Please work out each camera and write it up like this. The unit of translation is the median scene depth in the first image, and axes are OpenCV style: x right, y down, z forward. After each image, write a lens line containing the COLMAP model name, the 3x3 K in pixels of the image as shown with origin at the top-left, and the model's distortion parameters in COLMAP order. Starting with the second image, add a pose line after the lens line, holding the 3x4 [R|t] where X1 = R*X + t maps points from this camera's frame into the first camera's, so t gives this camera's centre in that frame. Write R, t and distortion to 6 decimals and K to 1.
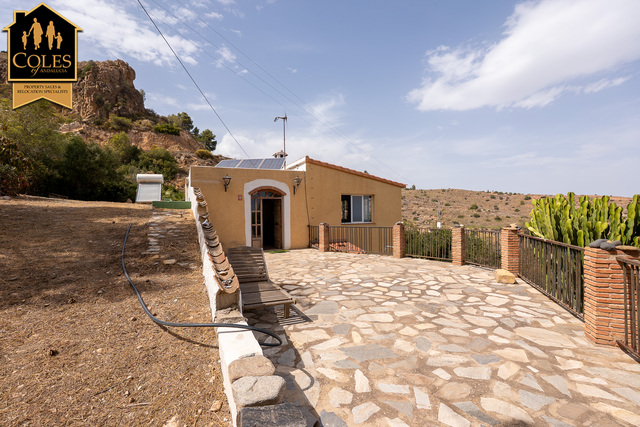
lens RADIAL K [[274.3, 0, 321.5], [0, 274.3, 213.0], [0, 0, 1]] dist [-0.002266, -0.000809]
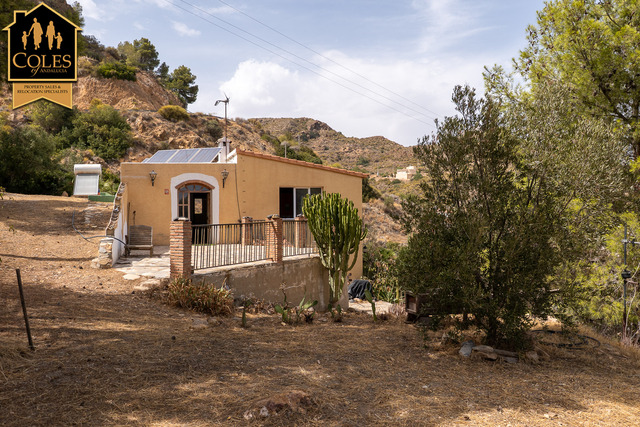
lens RADIAL K [[555.7, 0, 318.1], [0, 555.7, 213.0], [0, 0, 1]] dist [0.014177, -0.005573]
pose [[0.985583, 0.003963, -0.169149, 0.107147], [-0.004444, 0.999987, -0.002470, 0.004793], [0.169137, 0.003186, 0.985587, -0.168032]]
